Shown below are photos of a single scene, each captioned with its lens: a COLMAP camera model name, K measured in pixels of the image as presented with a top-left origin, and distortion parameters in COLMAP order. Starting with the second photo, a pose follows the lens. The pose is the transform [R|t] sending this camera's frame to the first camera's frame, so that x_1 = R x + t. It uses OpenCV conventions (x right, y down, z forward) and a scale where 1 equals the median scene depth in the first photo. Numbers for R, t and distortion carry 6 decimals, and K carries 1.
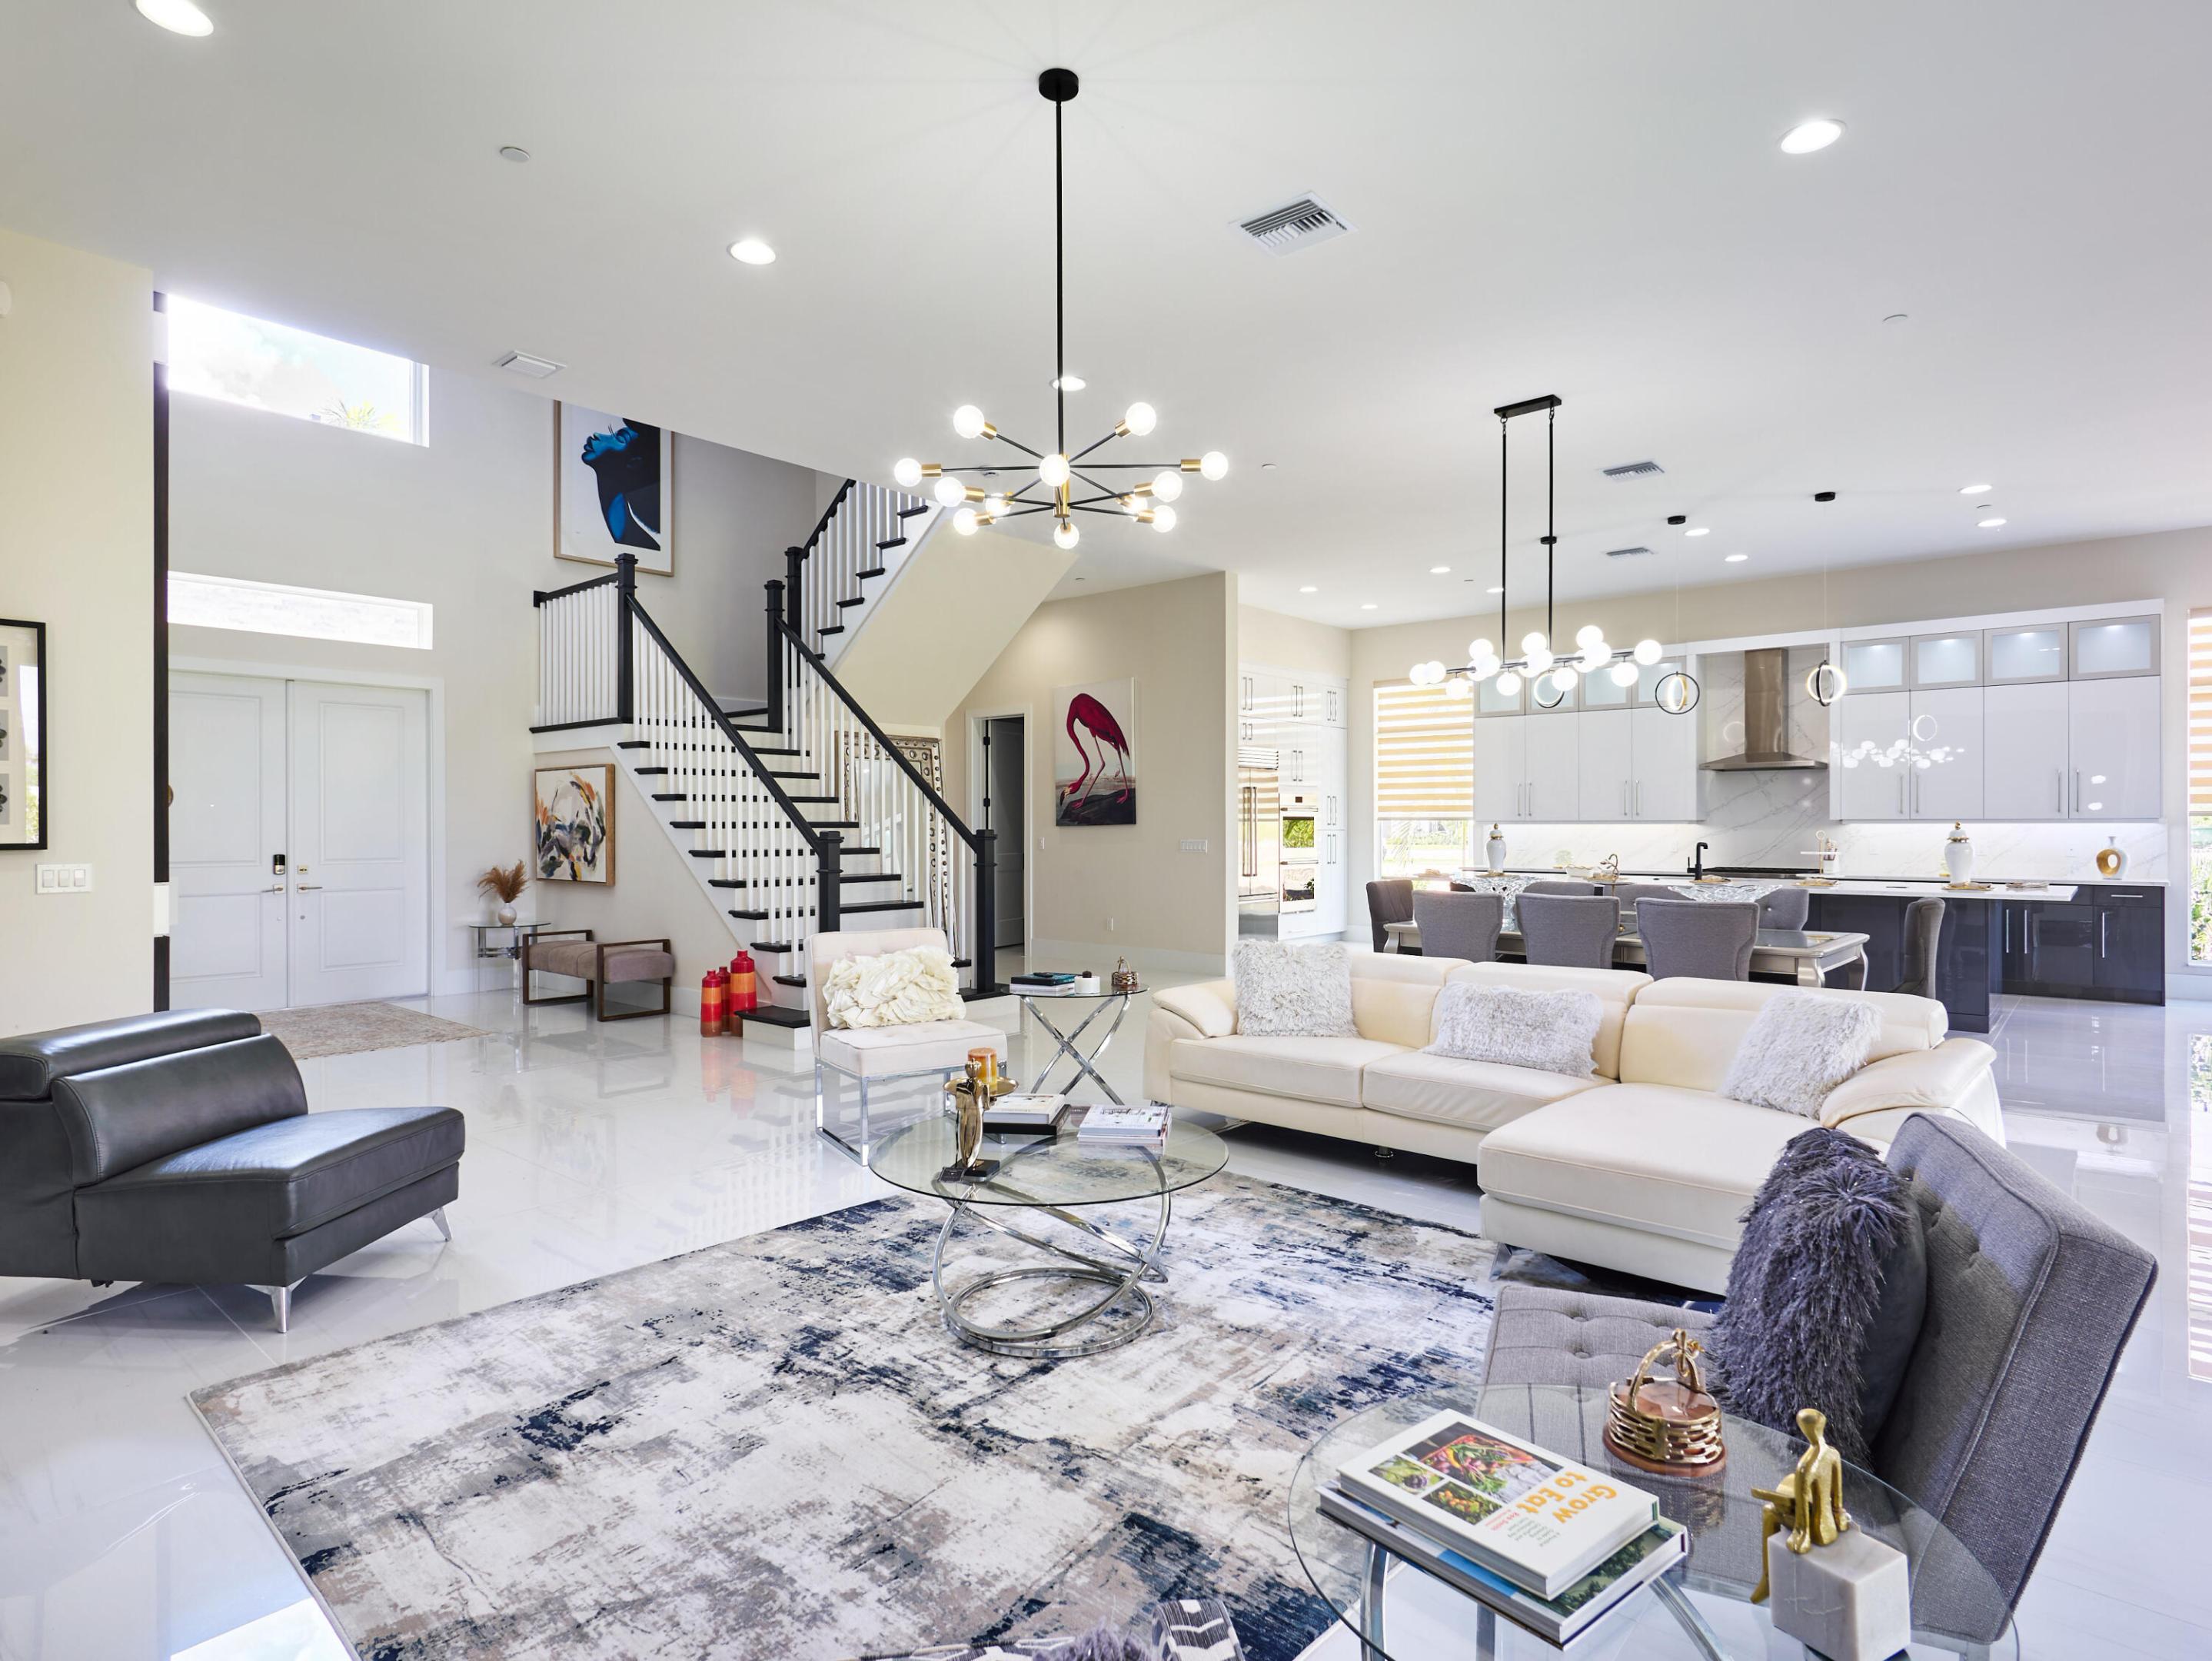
lens RADIAL K [[1201.9, 0, 1109.4], [0, 1201.9, 824.8], [0, 0, 1]] dist [-0.004882, 0.000391]
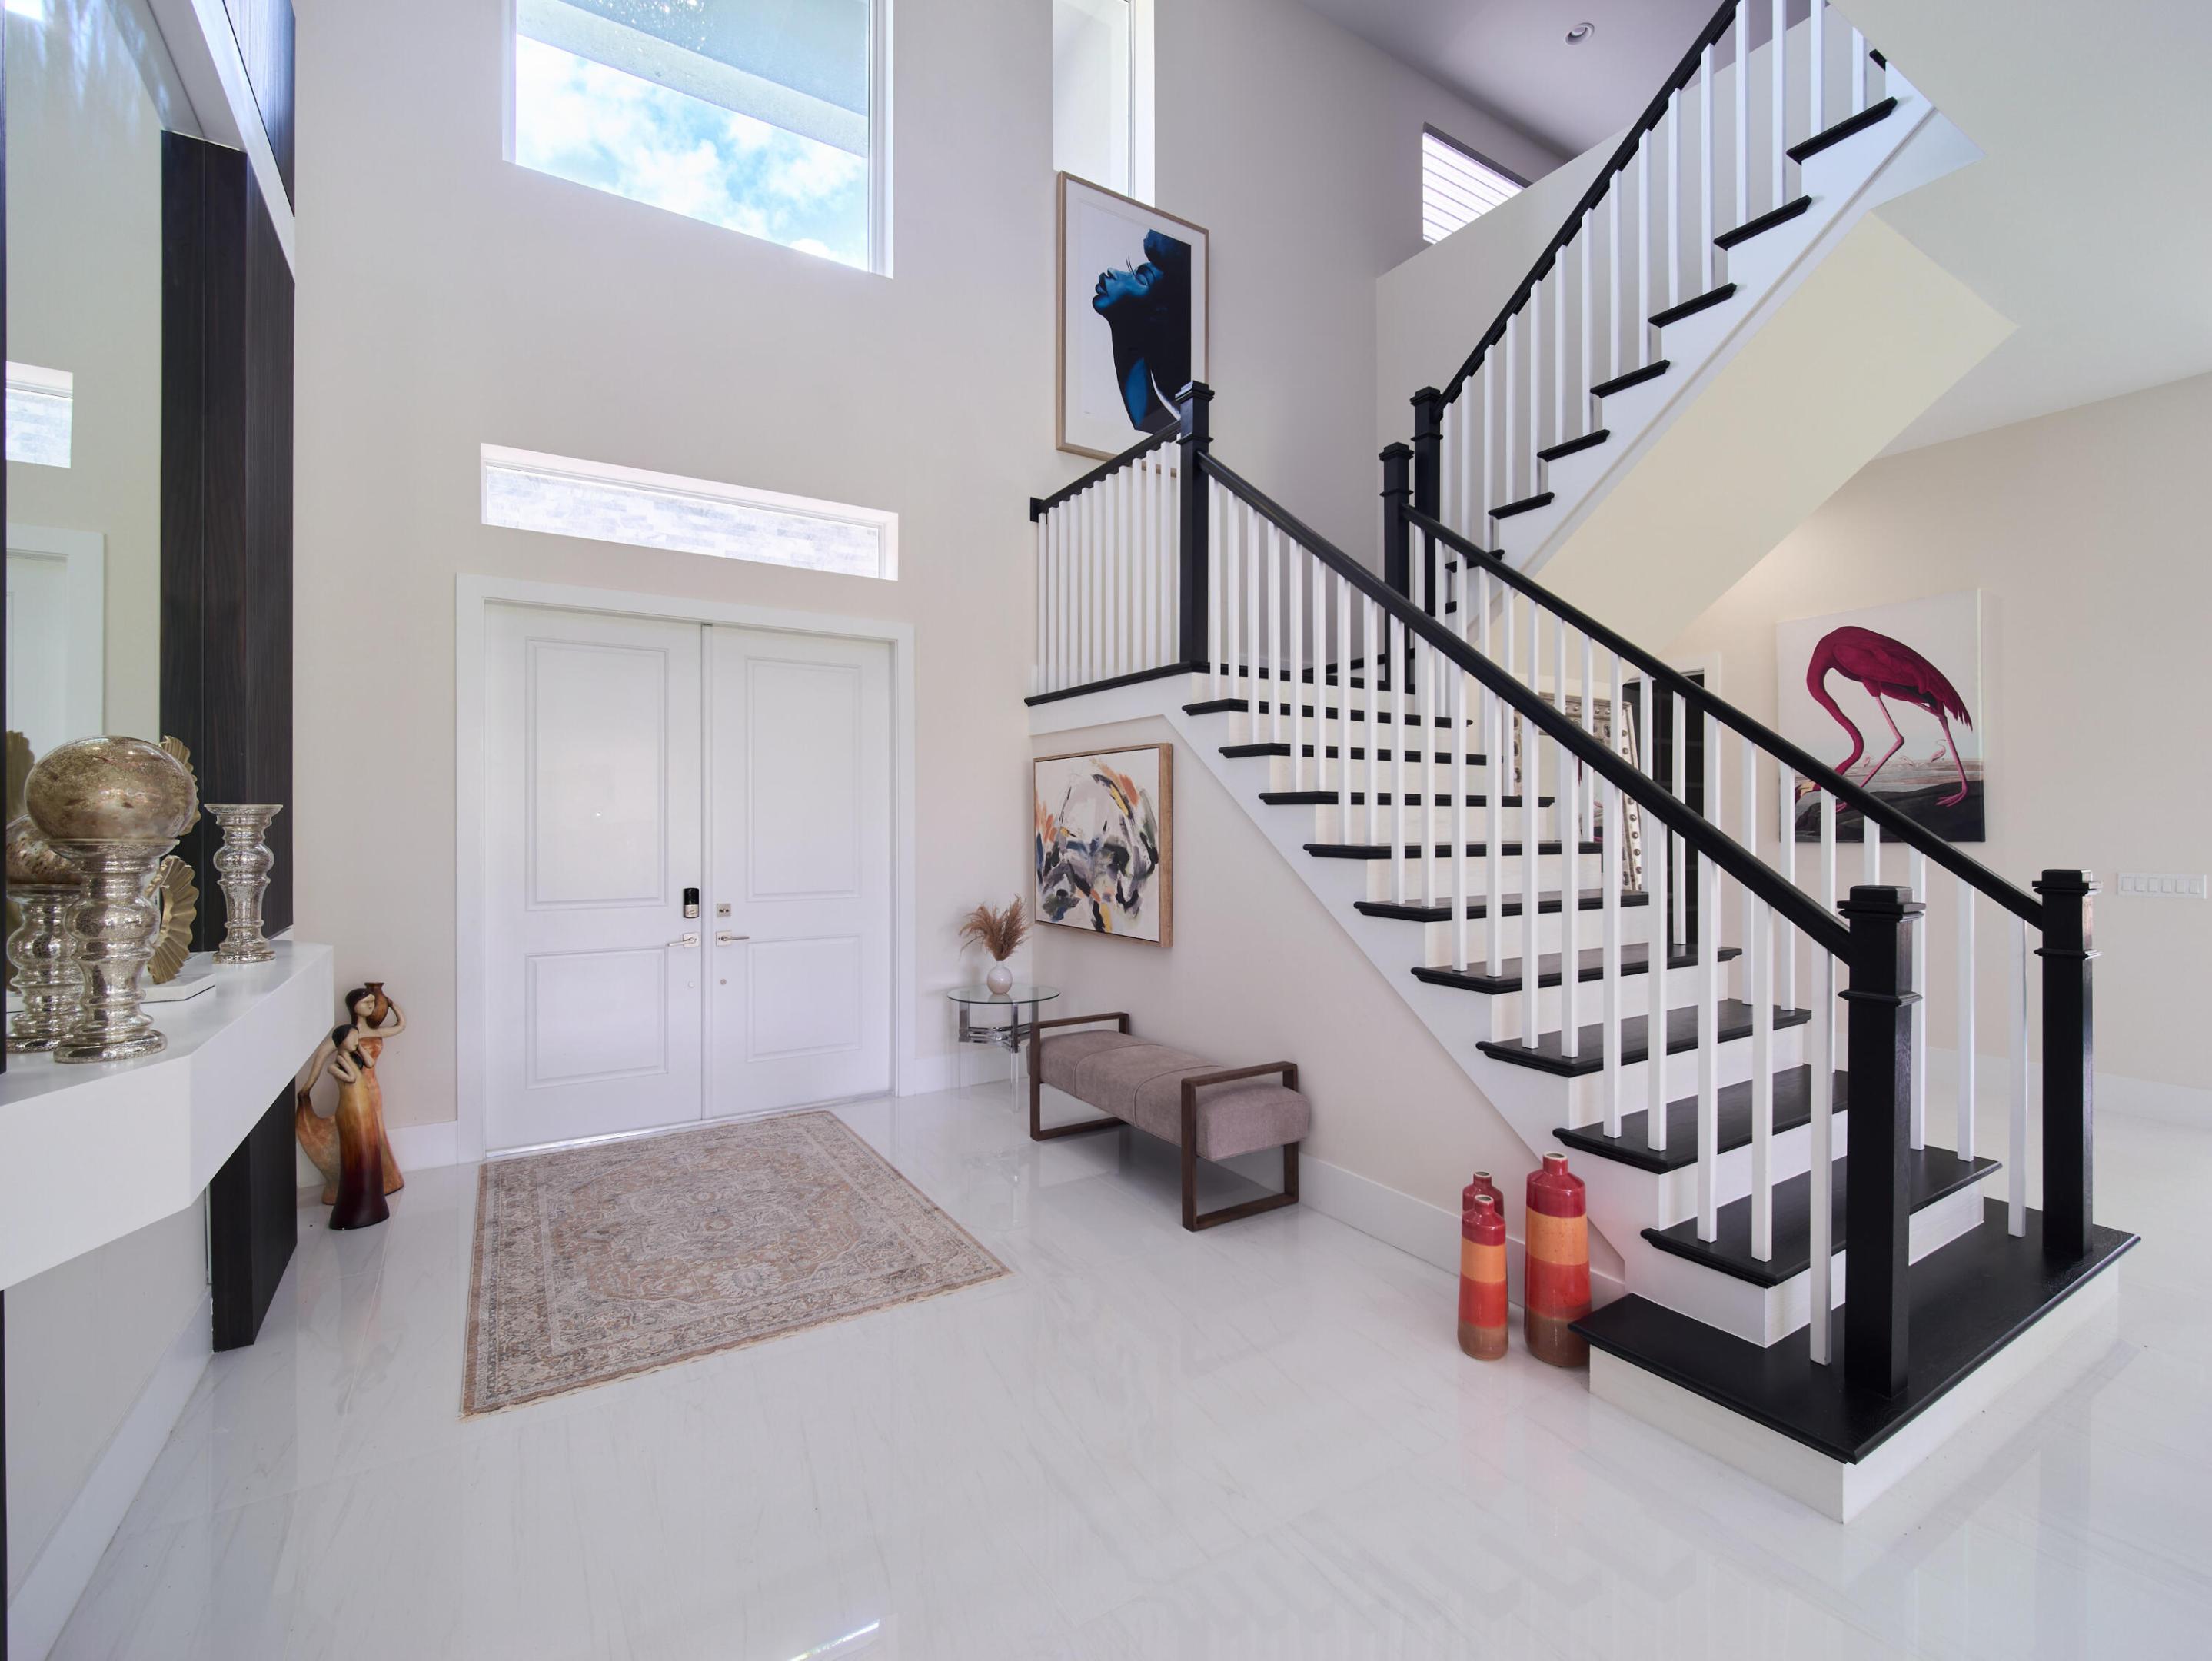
lens RADIAL K [[971.4, 0, 1106.0], [0, 971.4, 830.5], [0, 0, 1]] dist [-0.000121, -0.004533]
pose [[0.956005, 0.004429, -0.293317, -0.292187], [-0.001789, 0.999955, 0.009269, -0.011325], [0.293345, -0.008337, 0.955970, 0.512066]]
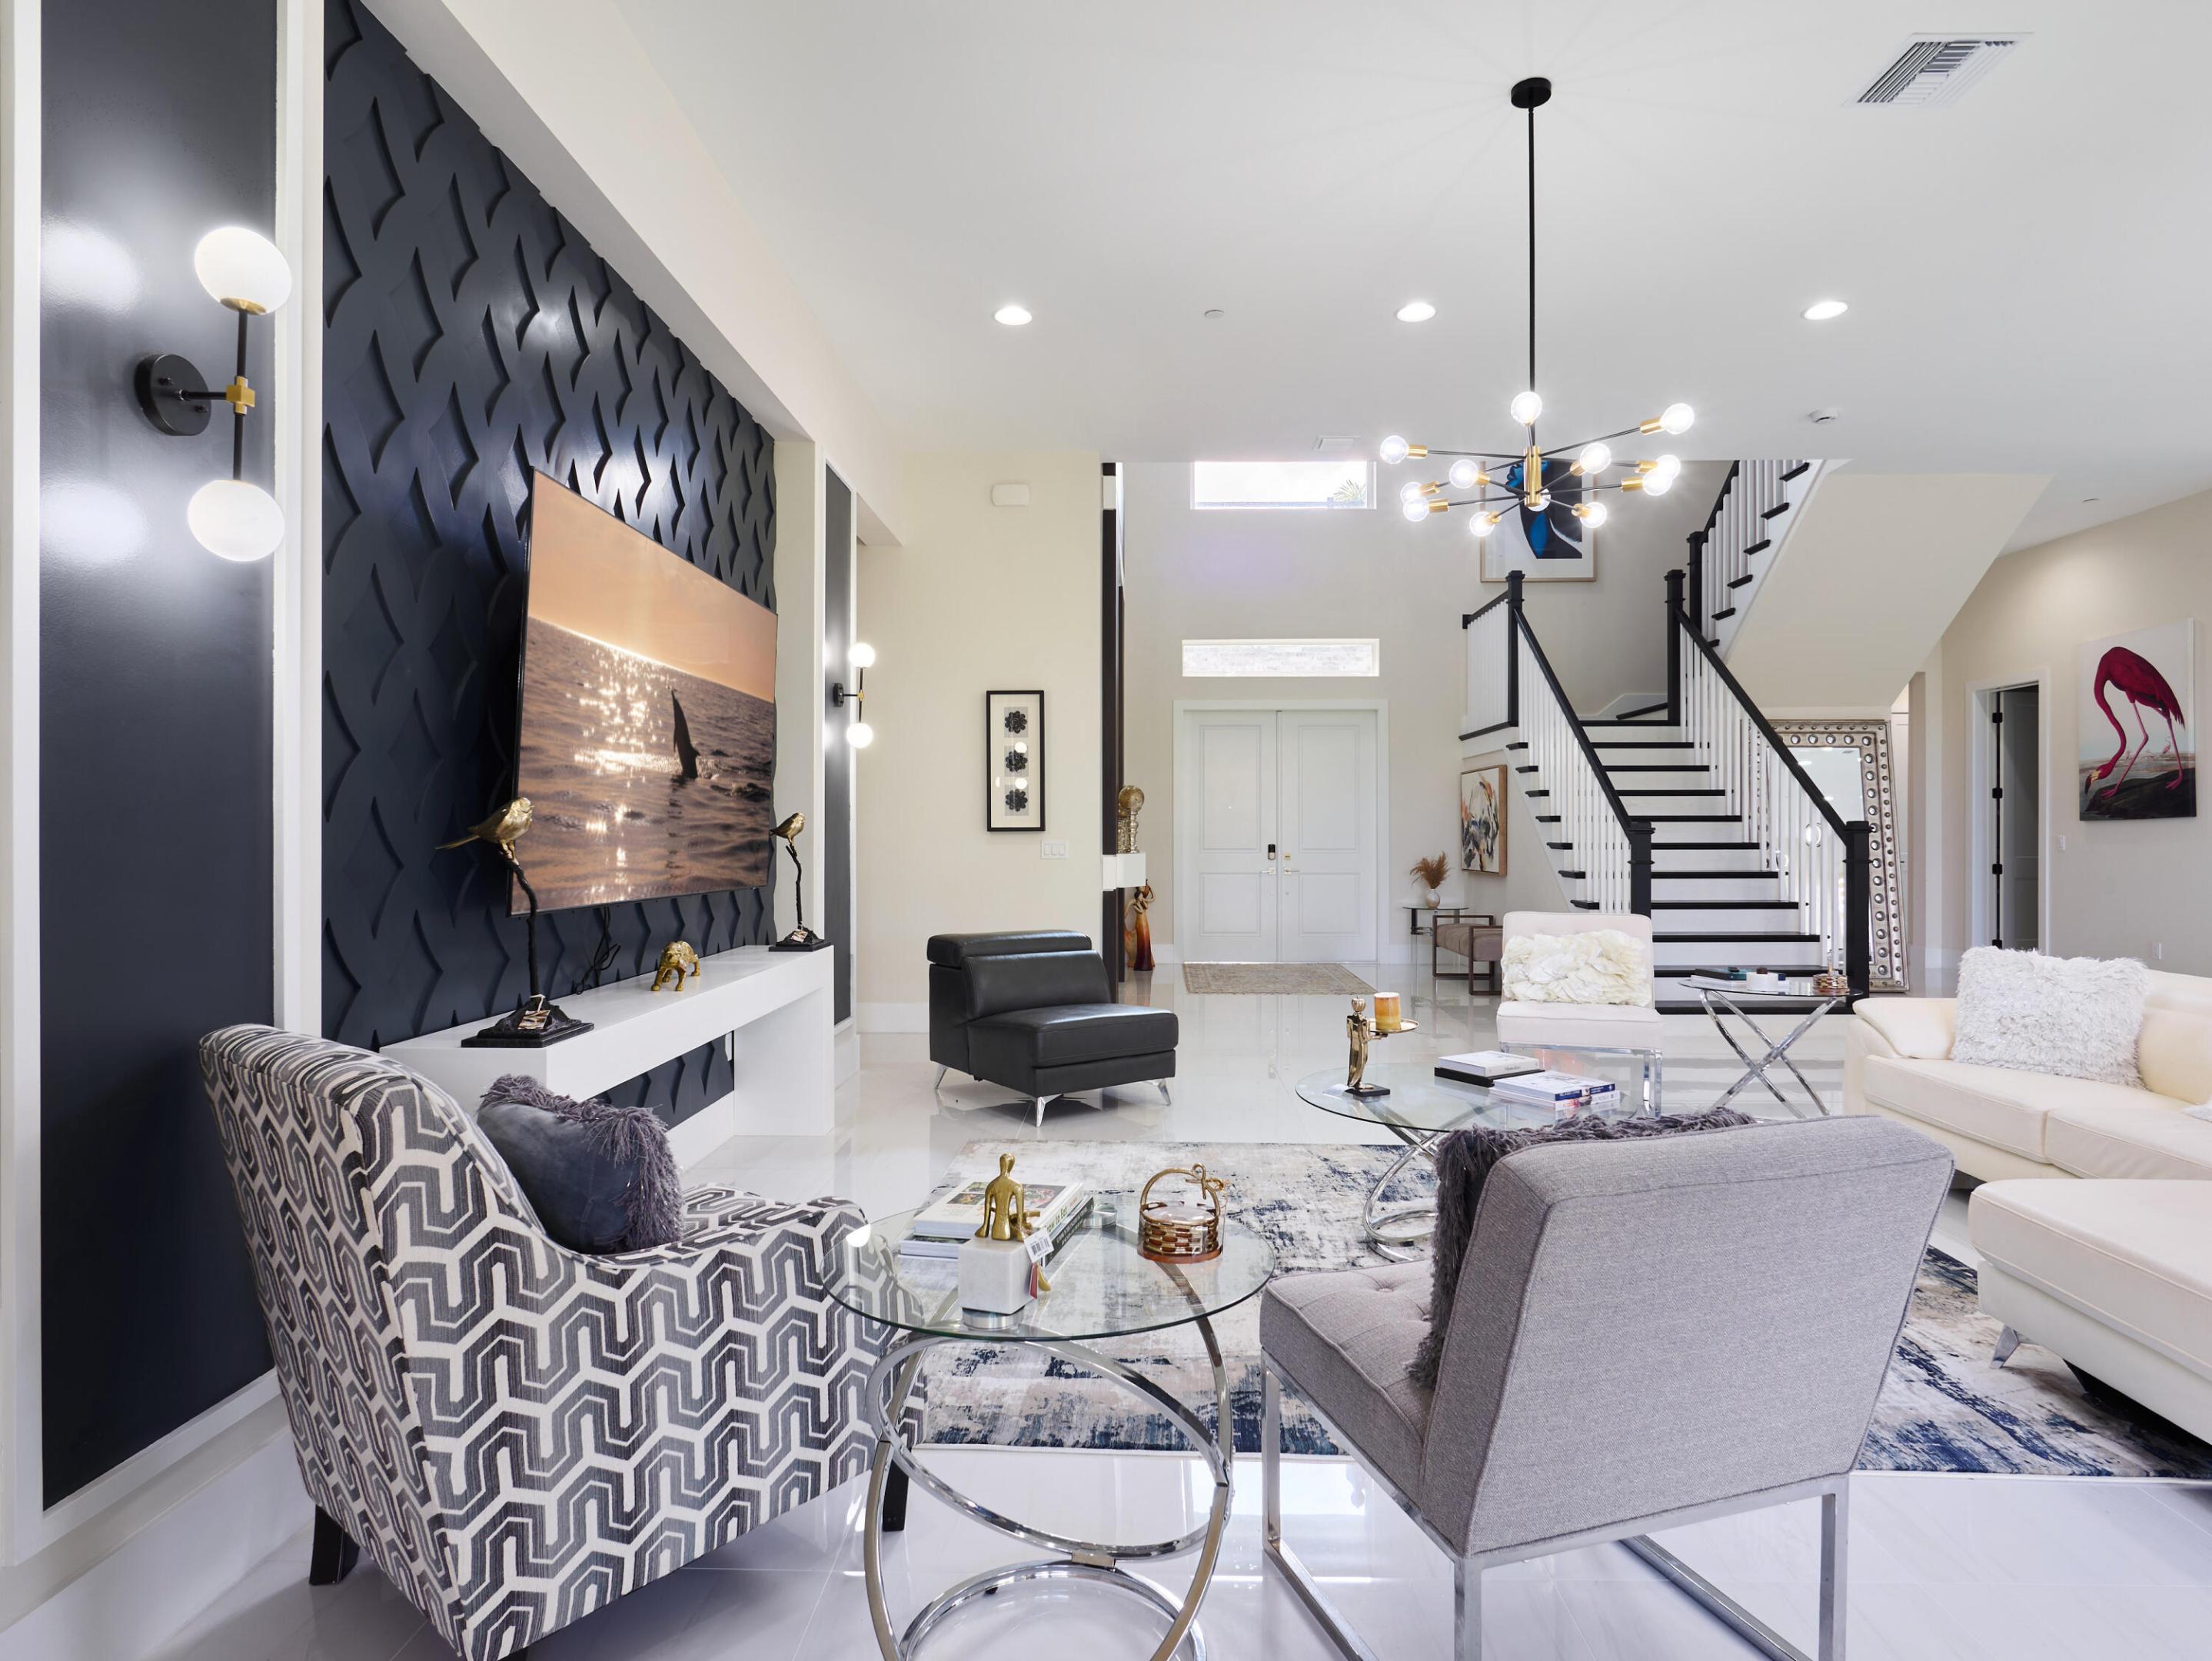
lens RADIAL K [[1218.2, 0, 1106.0], [0, 1218.2, 830.5], [0, 0, 1]] dist [-0.004131, -0.000554]
pose [[0.628216, -0.001464, -0.778038, 0.214493], [0.000003, 0.999998, -0.001879, 0.011137], [0.778039, 0.001178, 0.628215, 0.018017]]
